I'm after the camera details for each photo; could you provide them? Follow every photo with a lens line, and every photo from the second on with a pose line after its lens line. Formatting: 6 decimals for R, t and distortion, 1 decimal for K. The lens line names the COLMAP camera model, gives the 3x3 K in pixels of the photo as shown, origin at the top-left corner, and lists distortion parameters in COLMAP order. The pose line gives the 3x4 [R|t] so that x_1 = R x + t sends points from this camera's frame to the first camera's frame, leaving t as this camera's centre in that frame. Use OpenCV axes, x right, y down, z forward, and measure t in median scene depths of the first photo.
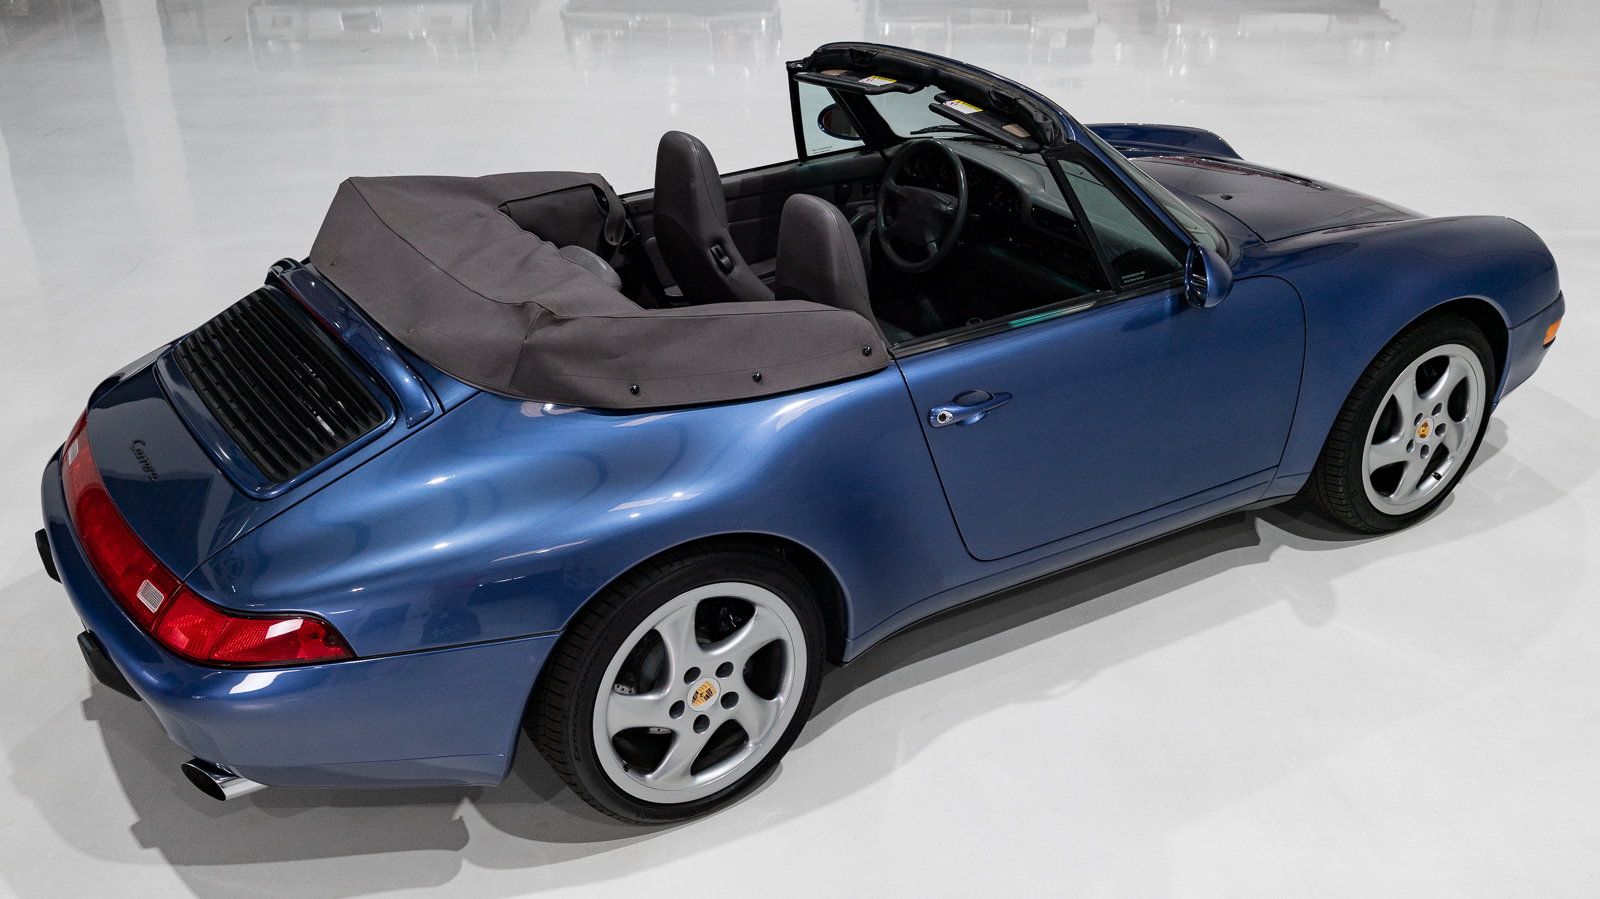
lens RADIAL K [[1591.2, 0, 800.1], [0, 1591.2, 459.3], [0, 0, 1]] dist [-0.006256, 0.000000]
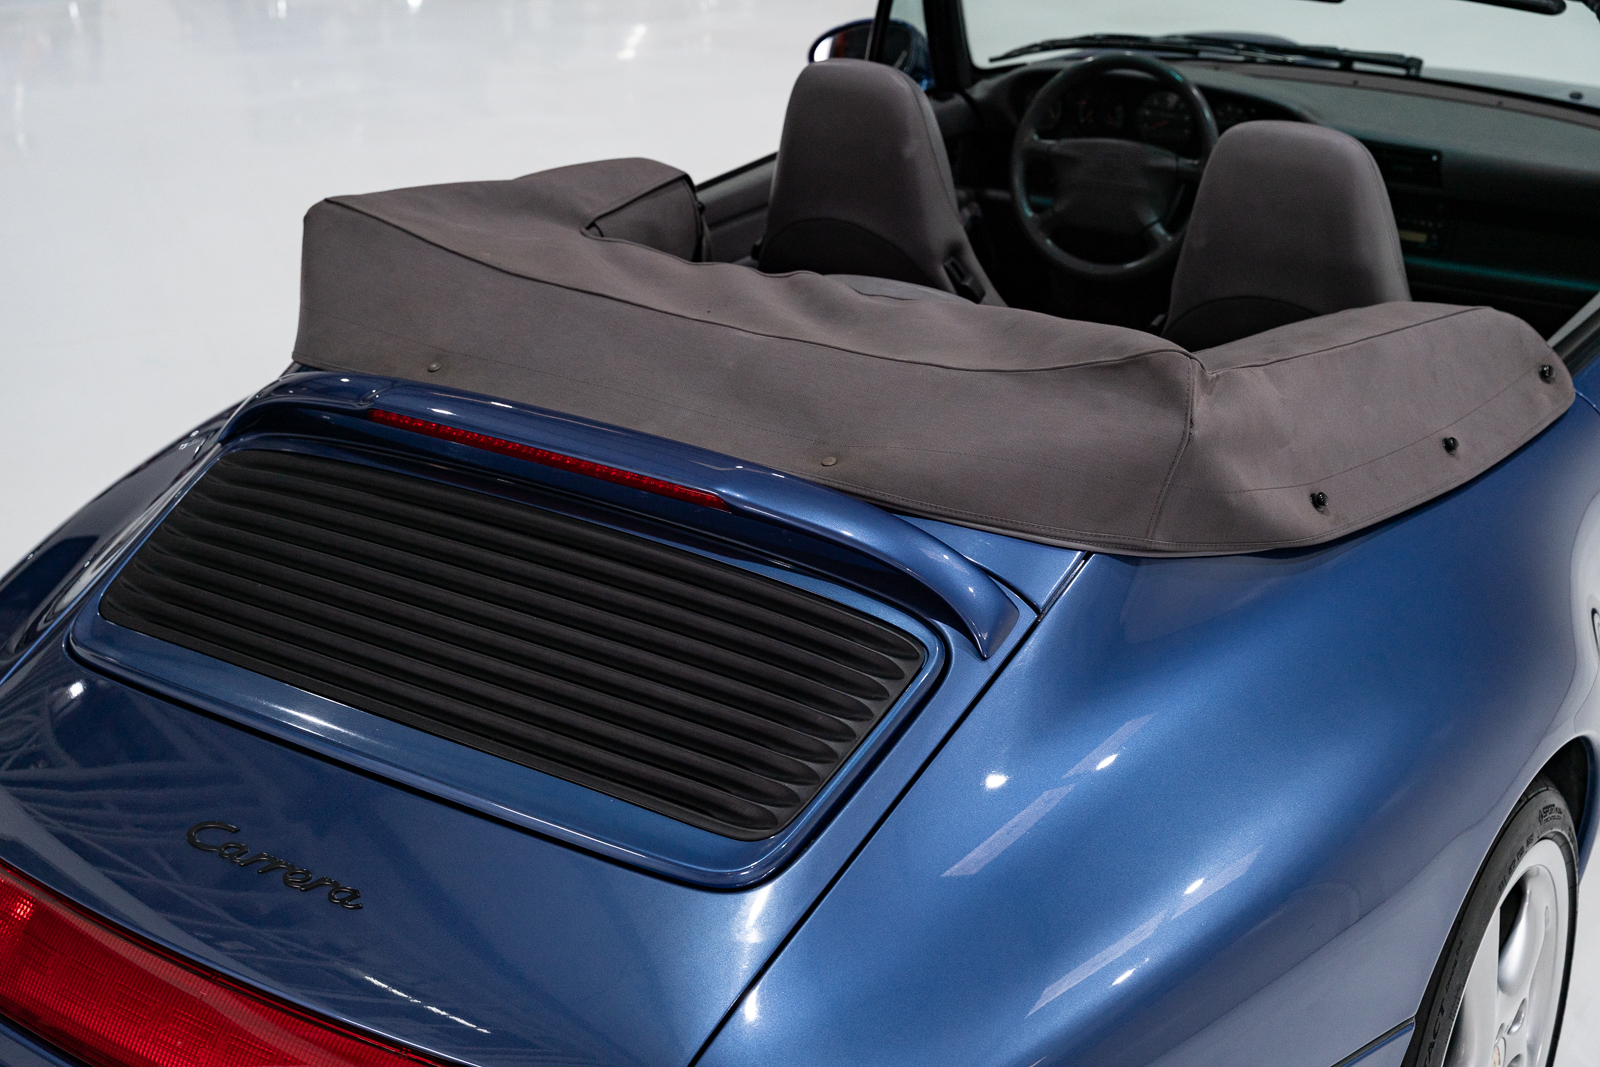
lens RADIAL K [[2258.0, 0, 790.4], [0, 2258.0, 499.8], [0, 0, 1]] dist [0.033952, 0.000000]
pose [[0.916967, -0.159577, 0.365660, -0.481547], [0.181485, 0.983047, -0.026102, -0.052749], [-0.355296, 0.090296, 0.930382, 0.378571]]
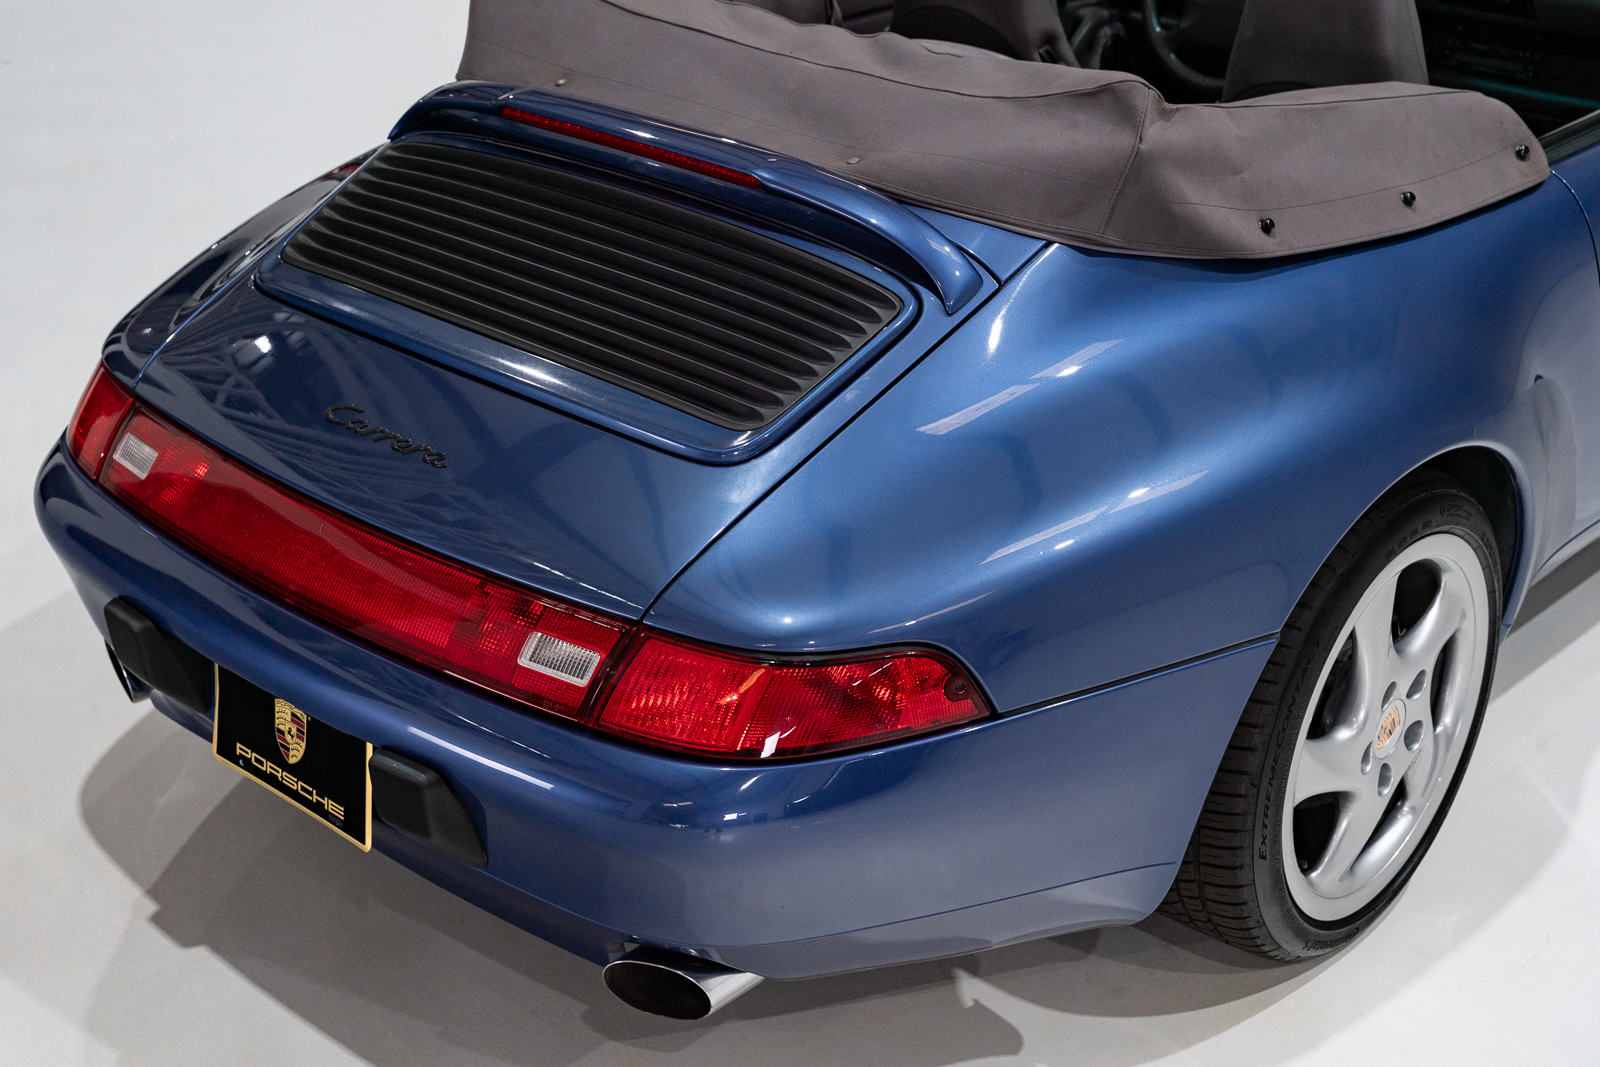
lens RADIAL K [[2258.0, 0, 785.3], [0, 2258.0, 521.5], [0, 0, 1]] dist [0.033952, 0.000000]
pose [[0.965510, -0.103815, 0.238774, -0.459641], [0.104614, 0.994469, 0.009361, 0.036435], [-0.238425, 0.015941, 0.971030, 0.213313]]
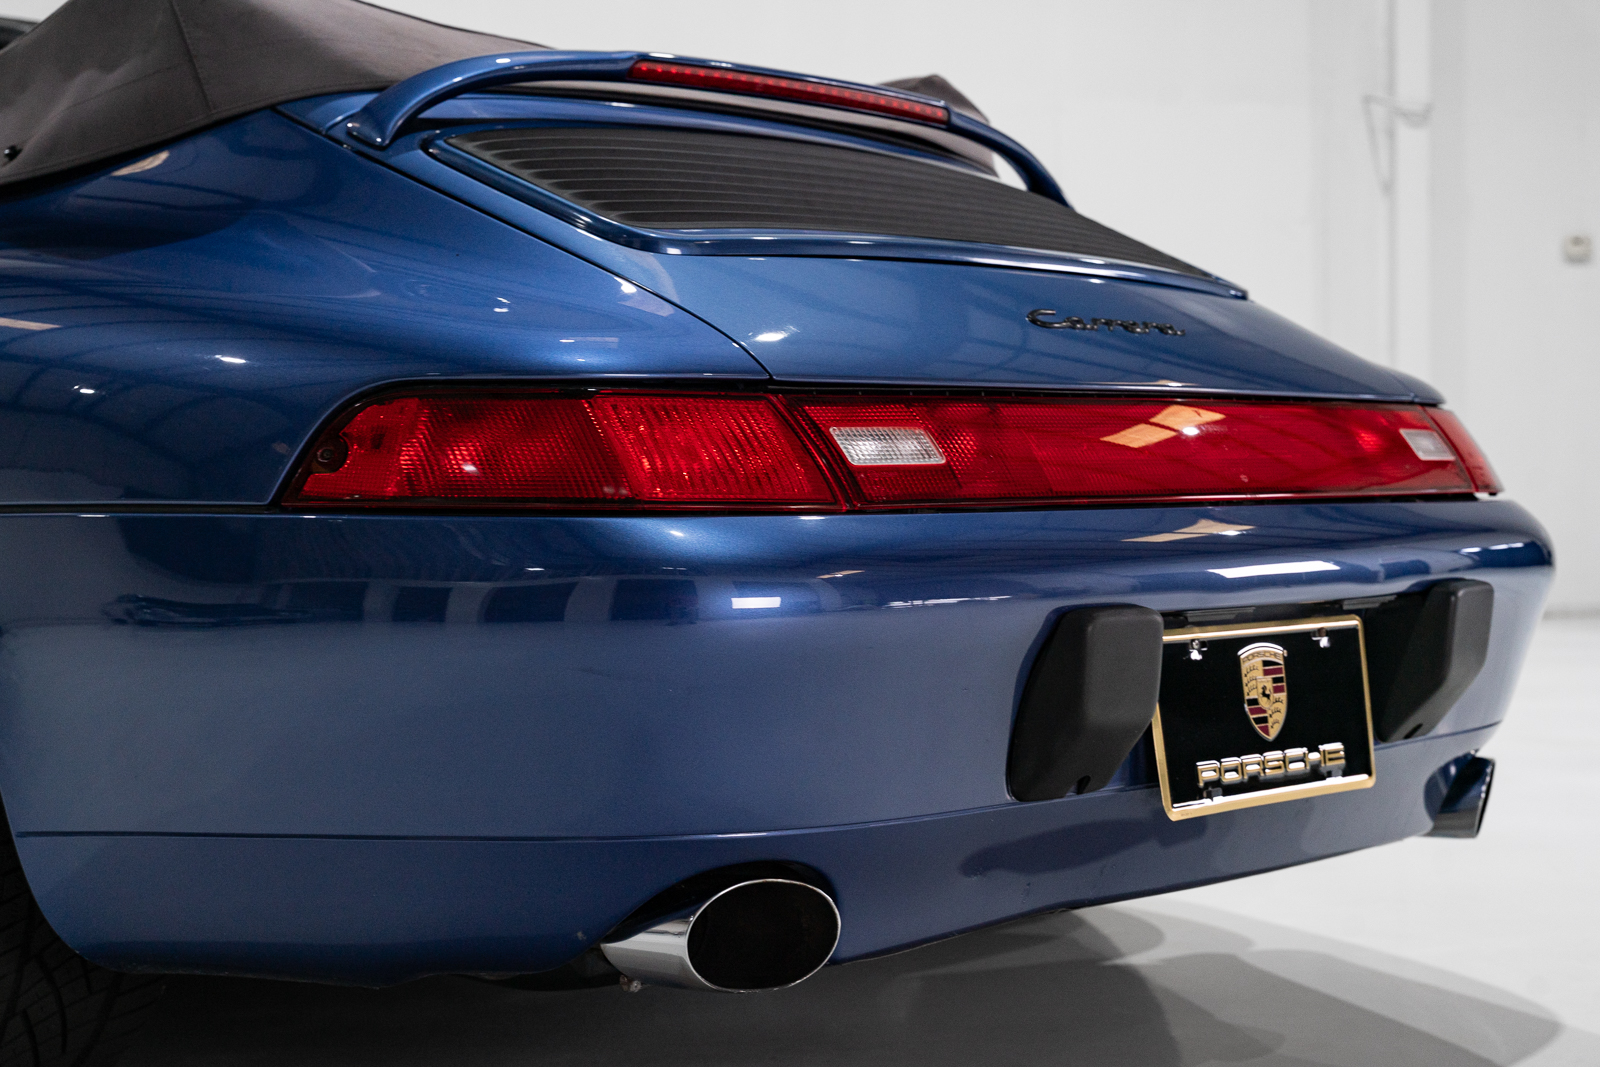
lens RADIAL K [[2258.0, 0, 812.5], [0, 2258.0, 535.2], [0, 0, 1]] dist [0.033952, 0.000000]
pose [[-0.202667, -0.018669, 0.979070, -0.976472], [0.439452, 0.891753, 0.107970, -0.048759], [-0.875104, 0.452136, -0.172525, 1.179129]]
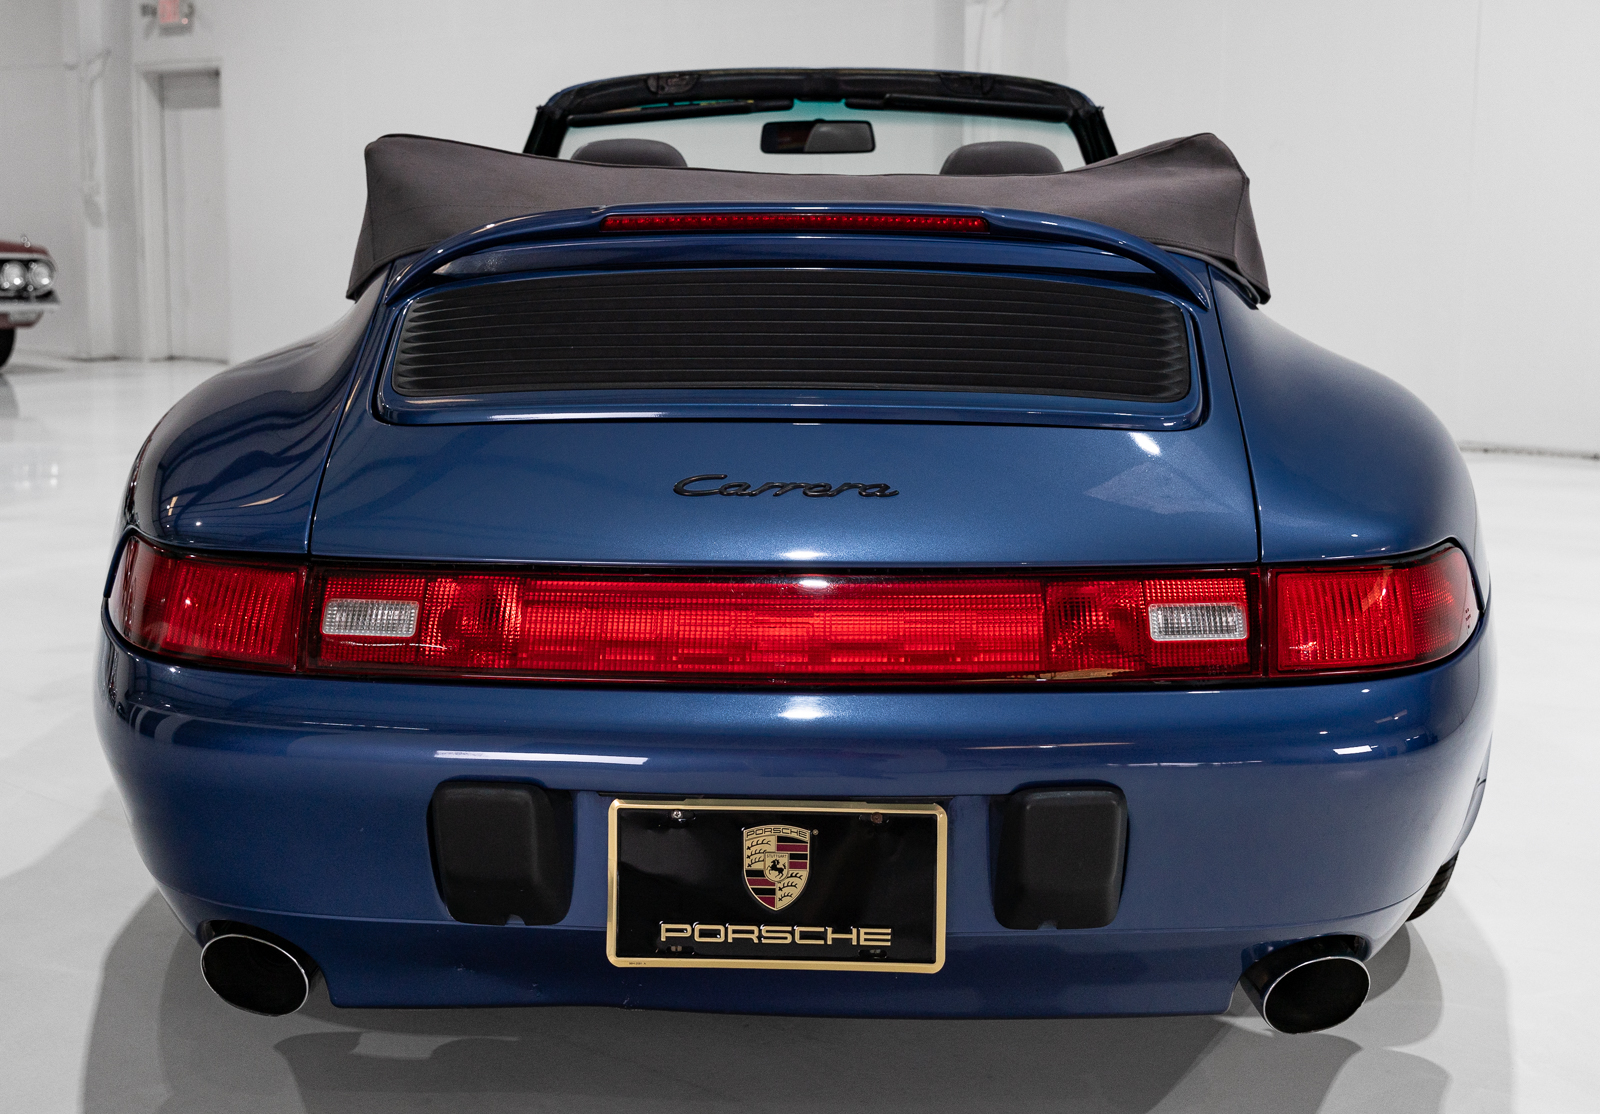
lens RADIAL K [[1858.2, 0, 792.7], [0, 1858.2, 479.0], [0, 0, 1]] dist [-0.003556, 0.000000]
pose [[0.565246, -0.101587, 0.818643, -0.836435], [0.356892, 0.924821, -0.131659, 0.068675], [-0.743724, 0.366587, 0.559007, 0.683694]]
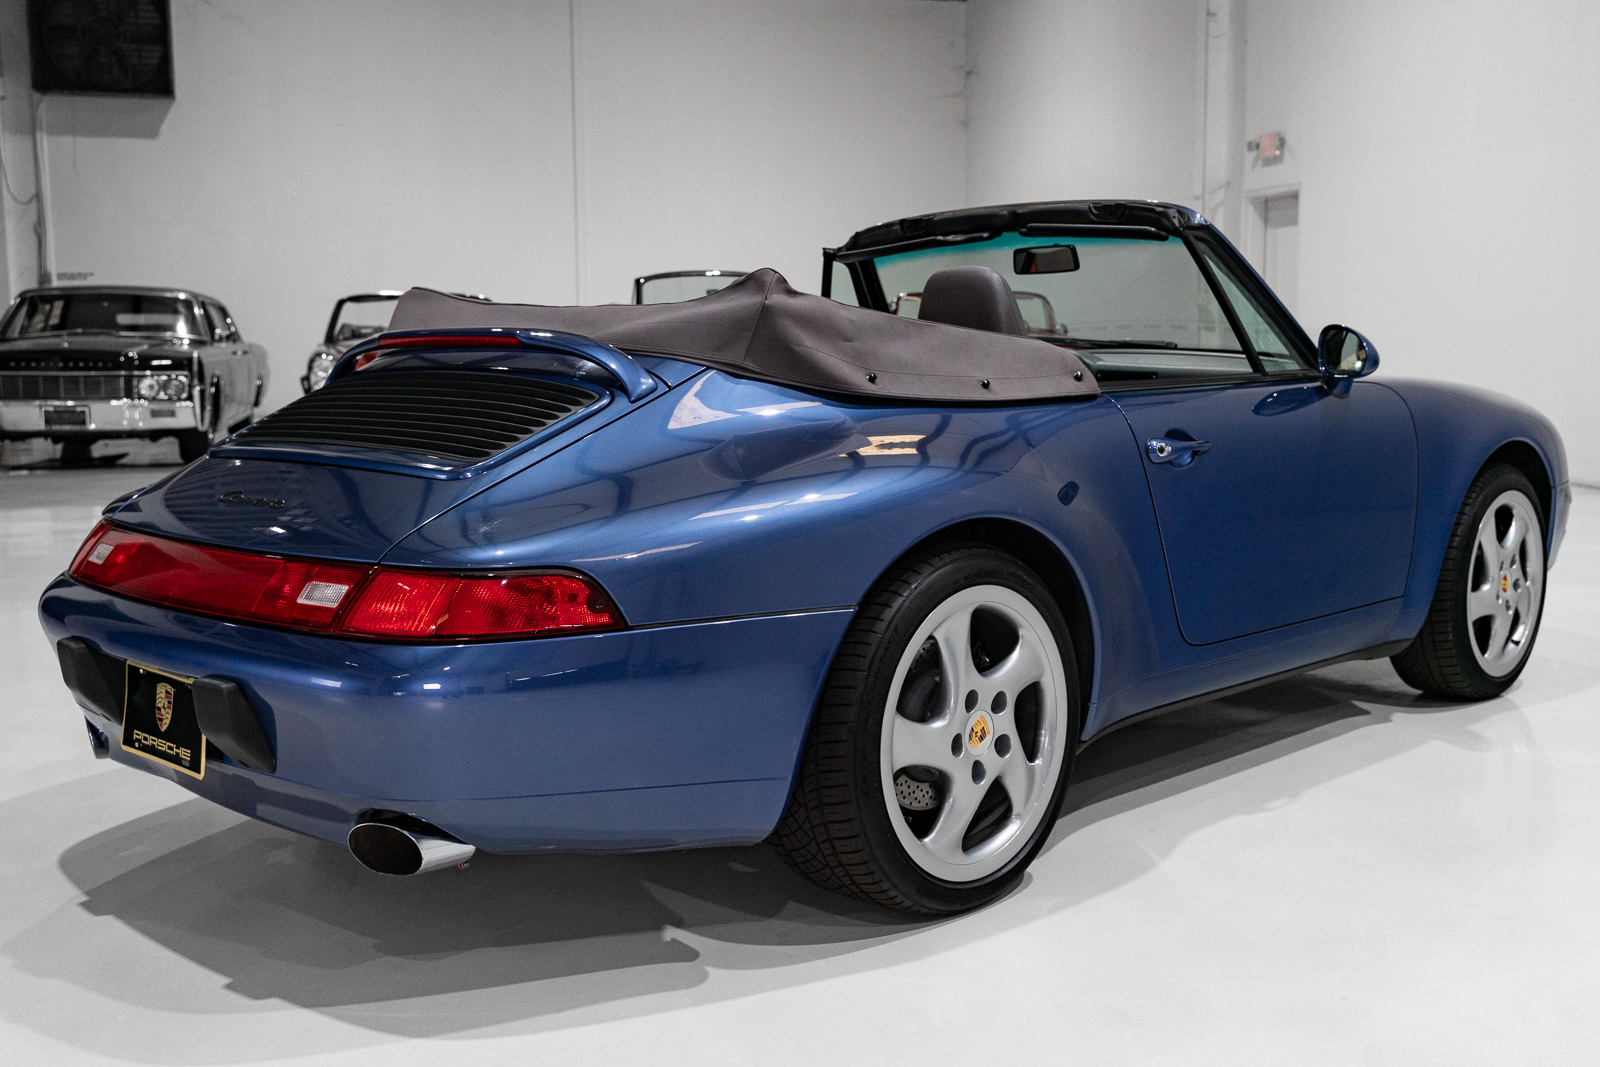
lens RADIAL K [[1678.6, 0, 835.1], [0, 1678.6, 558.8], [0, 0, 1]] dist [-0.007167, 0.000000]
pose [[0.970935, -0.035076, 0.236759, -0.323027], [0.108300, 0.946528, -0.303903, 0.306462], [-0.213440, 0.320711, 0.922815, 0.178108]]
